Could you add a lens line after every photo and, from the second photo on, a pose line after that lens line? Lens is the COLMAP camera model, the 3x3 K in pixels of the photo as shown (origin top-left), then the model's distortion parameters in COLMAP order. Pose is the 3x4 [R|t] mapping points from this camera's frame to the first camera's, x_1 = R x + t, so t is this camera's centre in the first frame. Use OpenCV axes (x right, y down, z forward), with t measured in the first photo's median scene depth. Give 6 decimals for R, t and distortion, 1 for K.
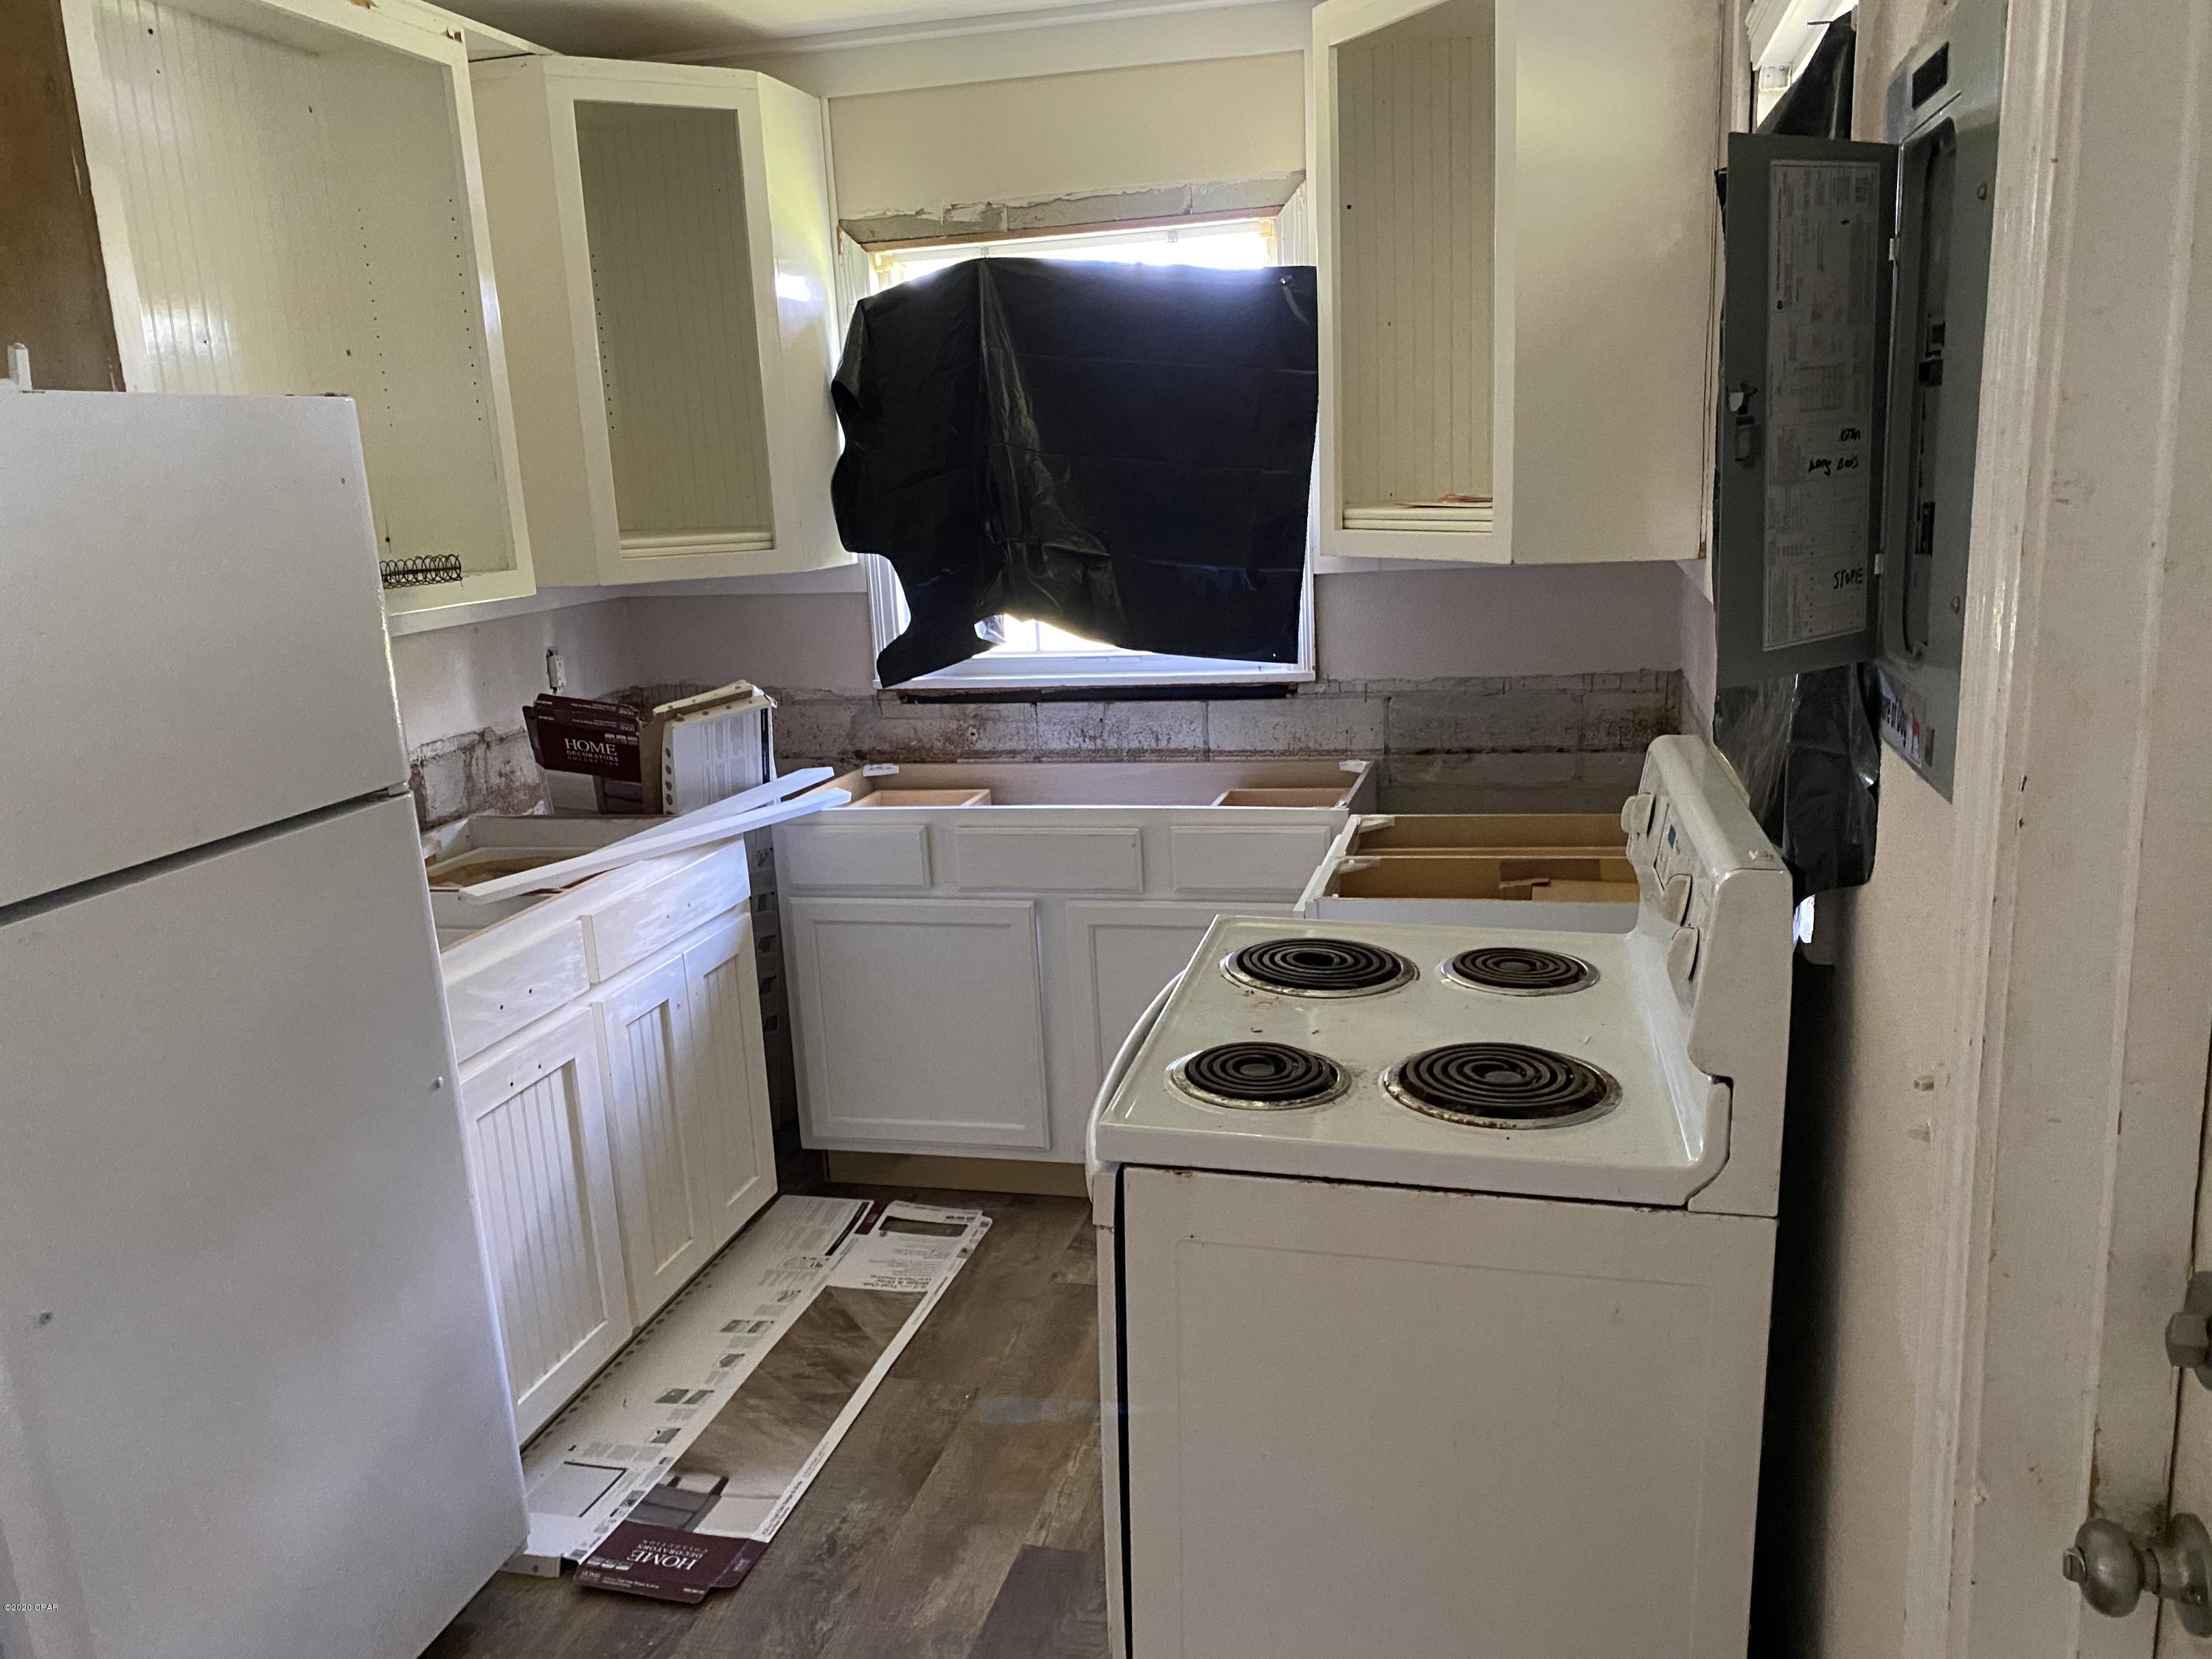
lens RADIAL K [[1704.0, 0, 1095.2], [0, 1704.0, 844.0], [0, 0, 1]] dist [0.045694, -0.060821]
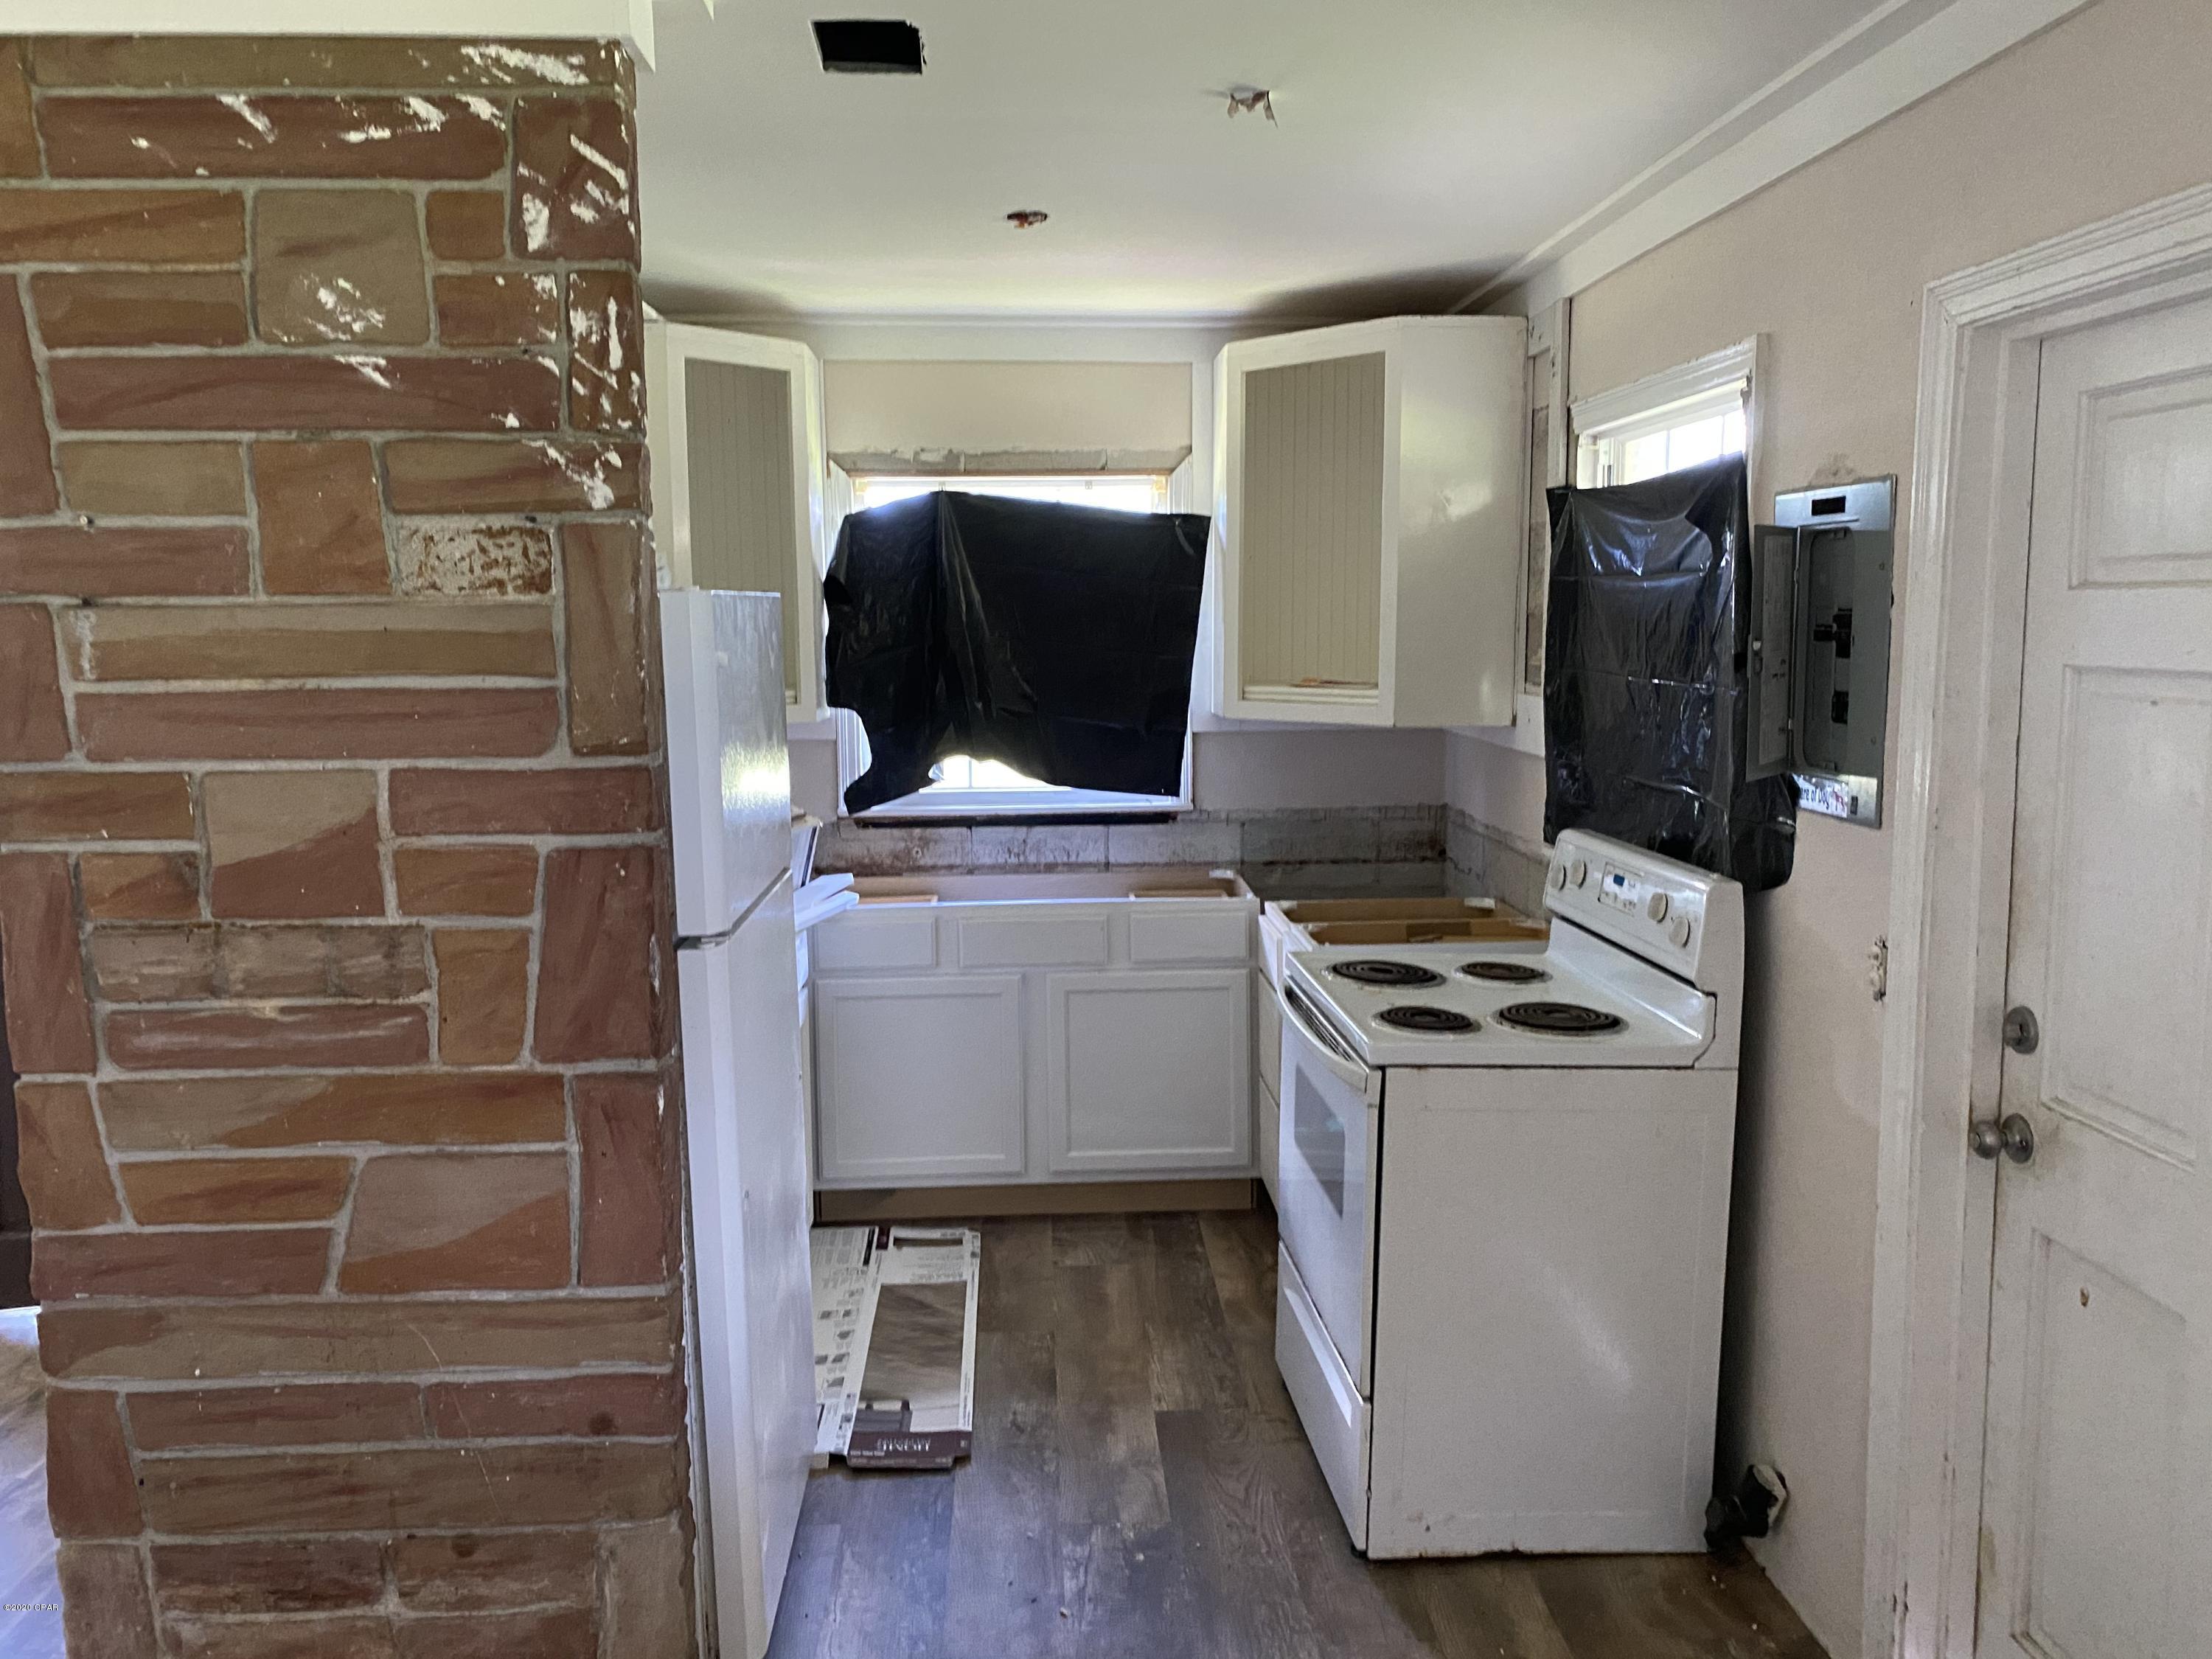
lens RADIAL K [[1697.7, 0, 1114.5], [0, 1697.7, 803.0], [0, 0, 1]] dist [0.018875, -0.008768]
pose [[0.952515, 0.008518, 0.304372, -0.338907], [0.028032, 0.992911, -0.115511, 0.051354], [-0.303198, 0.118558, 0.945524, -0.244577]]
